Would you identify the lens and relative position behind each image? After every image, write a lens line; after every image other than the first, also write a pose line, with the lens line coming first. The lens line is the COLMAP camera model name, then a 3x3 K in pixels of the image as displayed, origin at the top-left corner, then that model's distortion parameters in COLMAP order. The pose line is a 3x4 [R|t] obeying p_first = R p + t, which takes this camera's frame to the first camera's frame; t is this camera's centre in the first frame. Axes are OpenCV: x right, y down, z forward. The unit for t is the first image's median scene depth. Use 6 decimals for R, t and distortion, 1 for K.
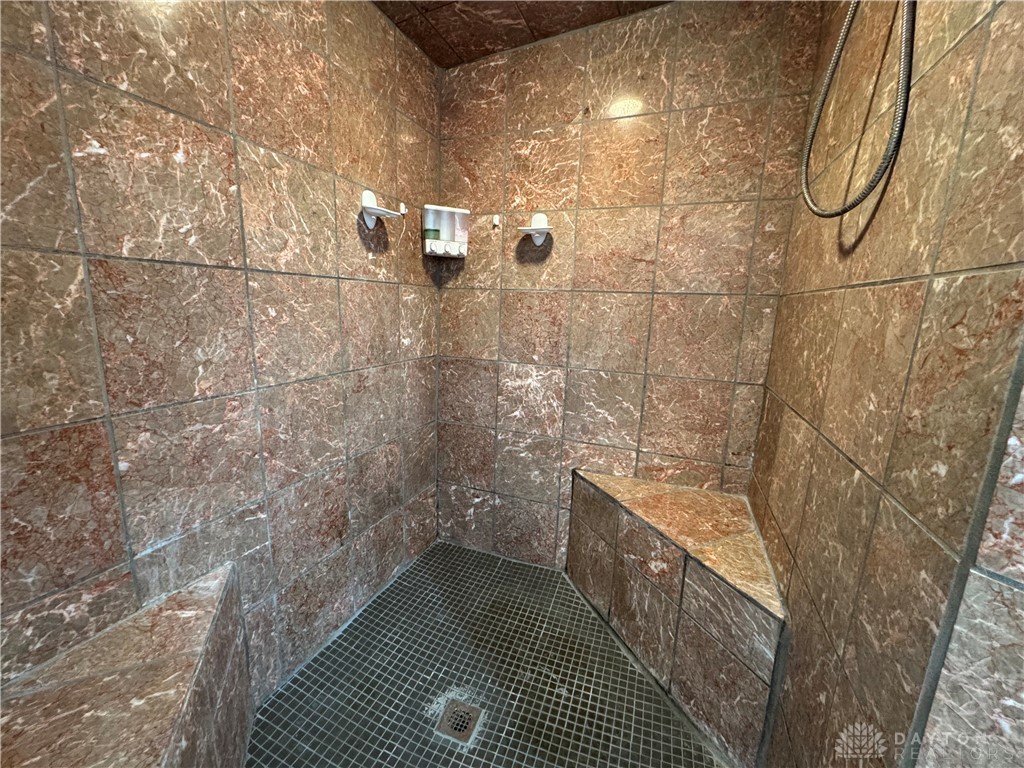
lens RADIAL K [[412.1, 0, 512.7], [0, 412.1, 386.5], [0, 0, 1]] dist [-0.004794, 0.000846]
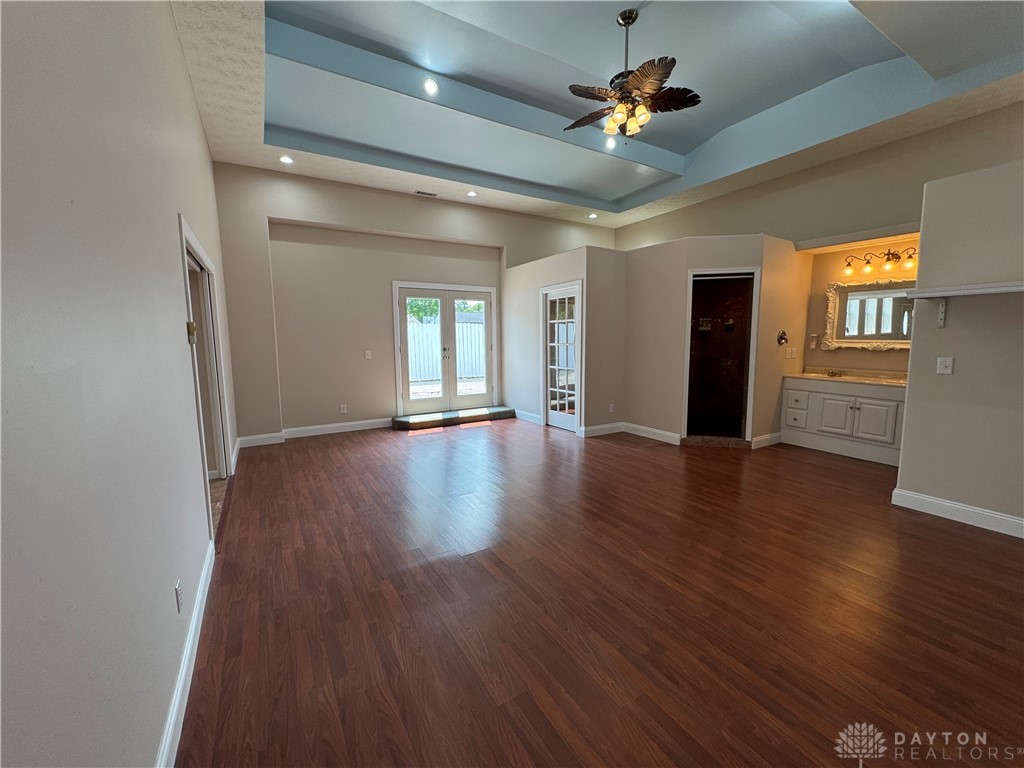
lens RADIAL K [[412.1, 0, 509.6], [0, 412.1, 384.3], [0, 0, 1]] dist [-0.004794, 0.000846]
pose [[0.798346, 0.018056, -0.601929, 0.735132], [-0.072807, 0.995112, -0.066715, 0.591834], [0.597782, 0.097087, 0.795758, -3.226350]]
